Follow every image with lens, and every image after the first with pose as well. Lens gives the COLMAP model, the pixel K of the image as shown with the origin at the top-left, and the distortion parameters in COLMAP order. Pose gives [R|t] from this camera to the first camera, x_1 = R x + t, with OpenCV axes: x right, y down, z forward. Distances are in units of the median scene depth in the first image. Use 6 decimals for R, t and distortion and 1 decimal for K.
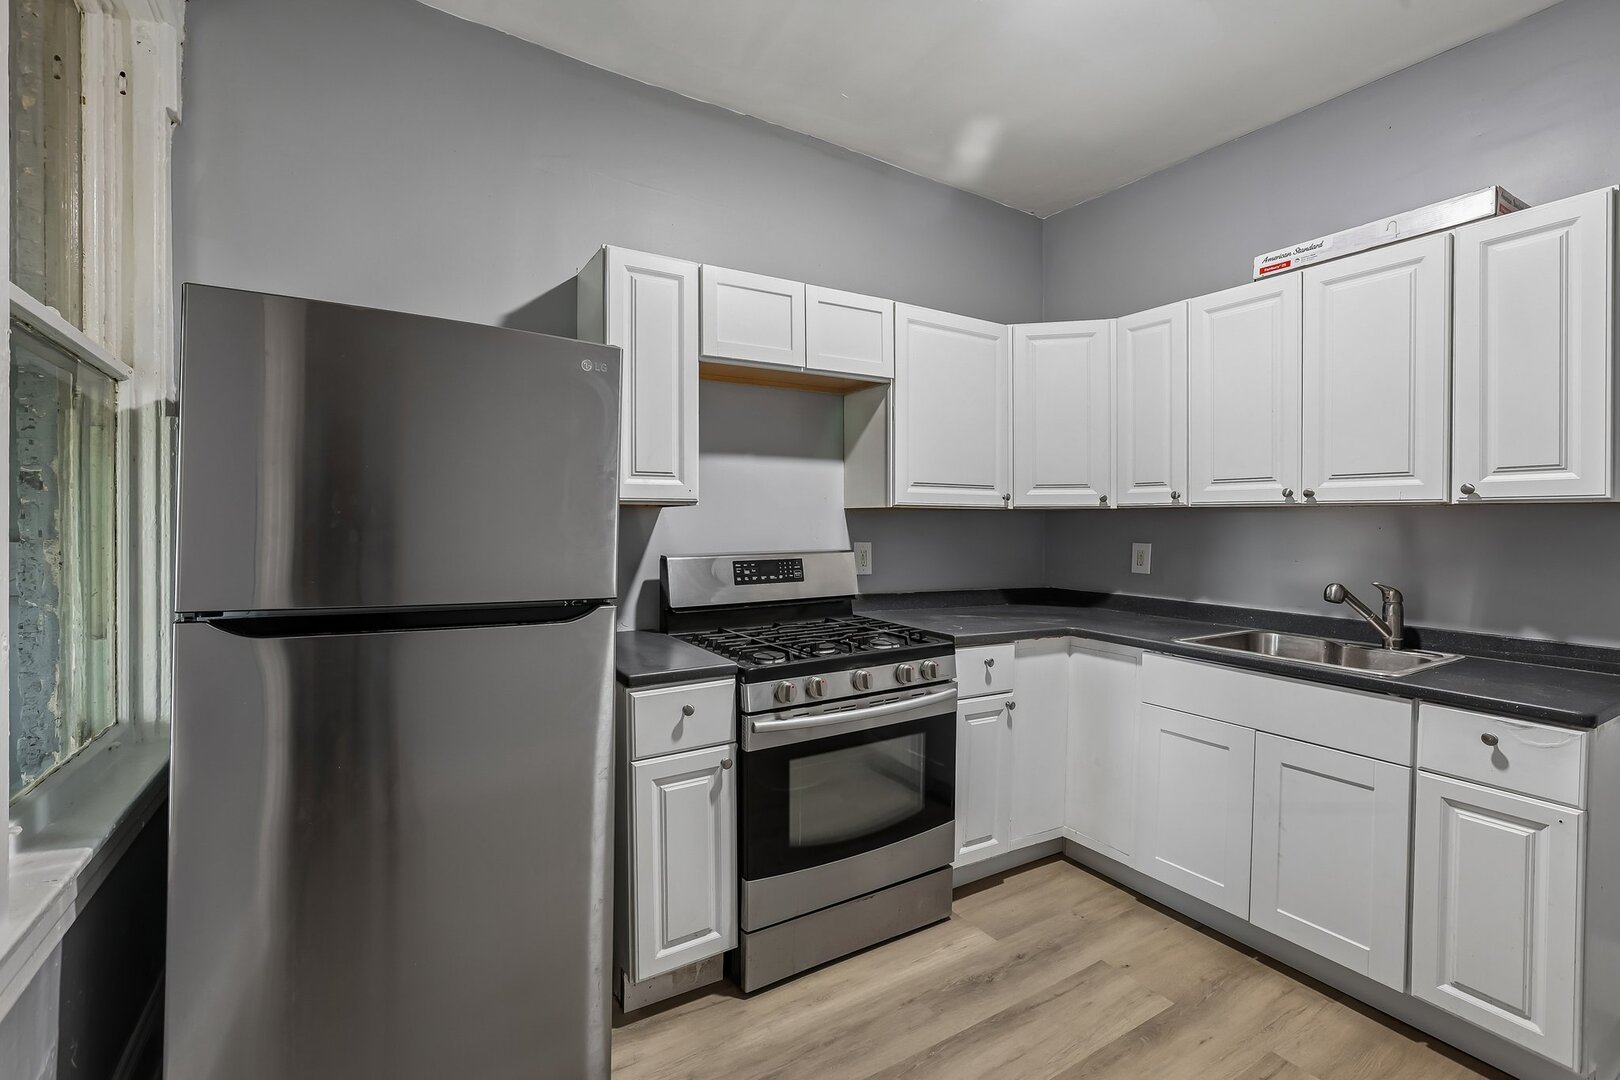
lens RADIAL K [[743.4, 0, 803.1], [0, 743.4, 531.6], [0, 0, 1]] dist [-0.014195, 0.007196]
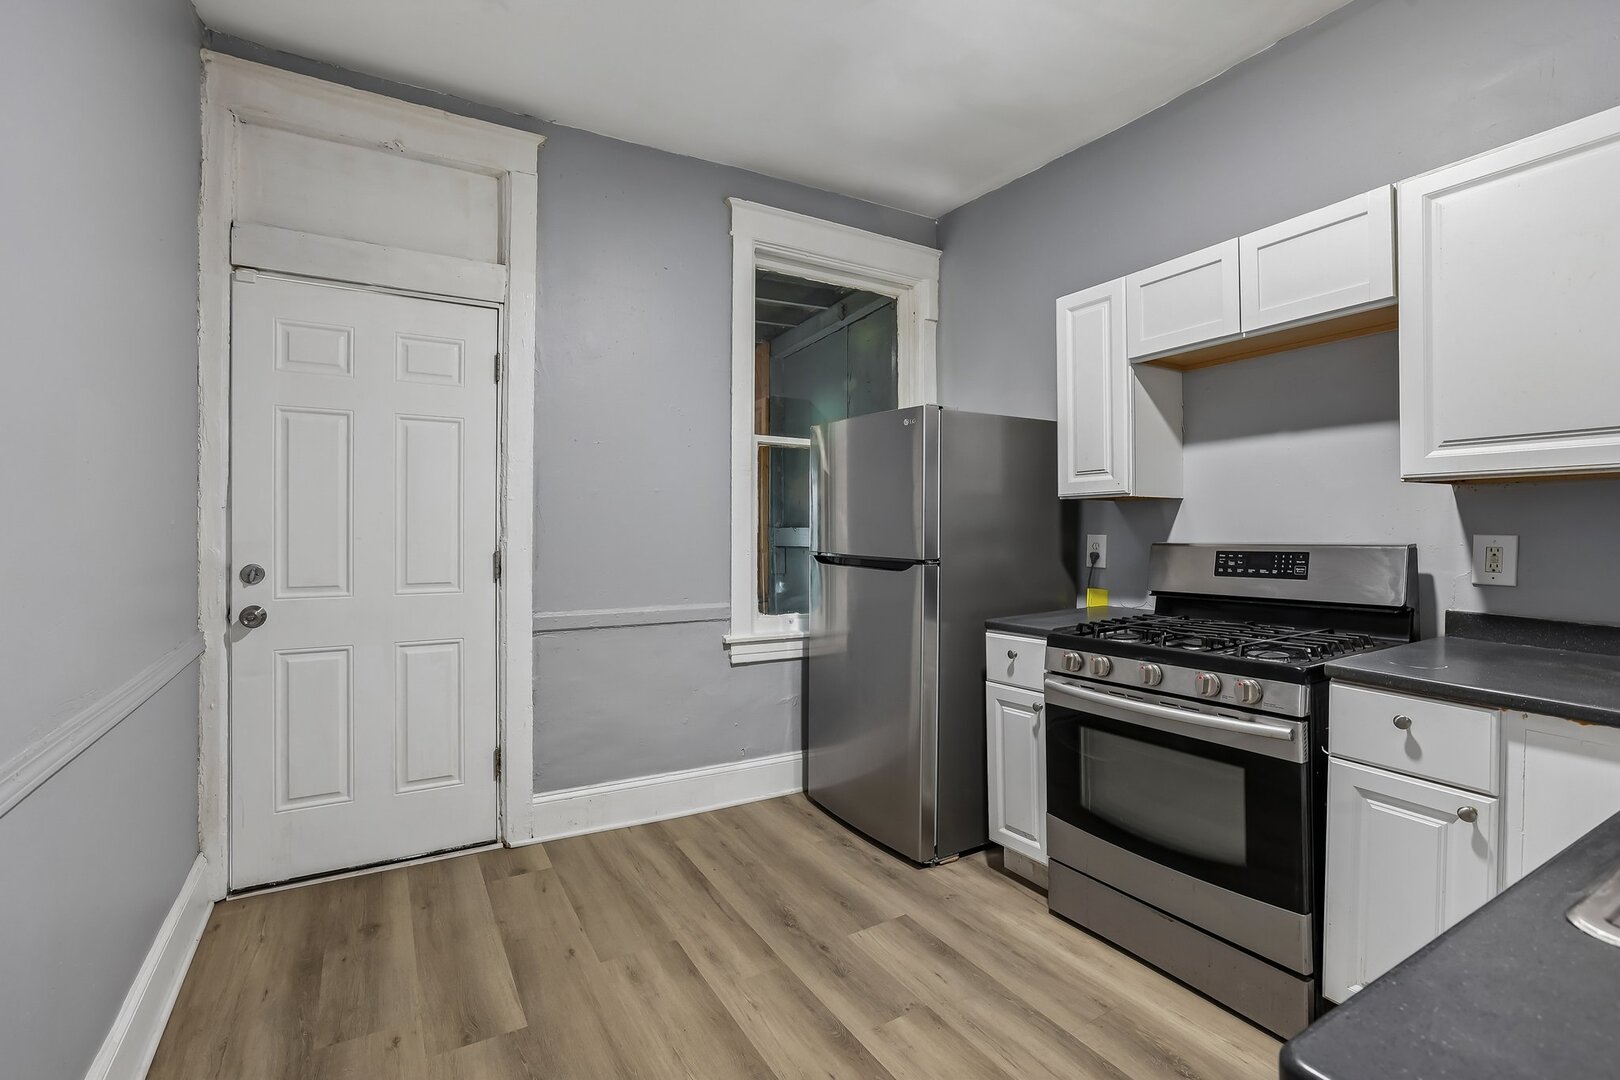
lens RADIAL K [[743.4, 0, 810.9], [0, 743.4, 532.6], [0, 0, 1]] dist [-0.014195, 0.007196]
pose [[-0.023687, 0.003160, -0.999714, 0.871848], [-0.005443, 0.999980, 0.003290, 0.016261], [0.999705, 0.005520, -0.023669, 0.502536]]
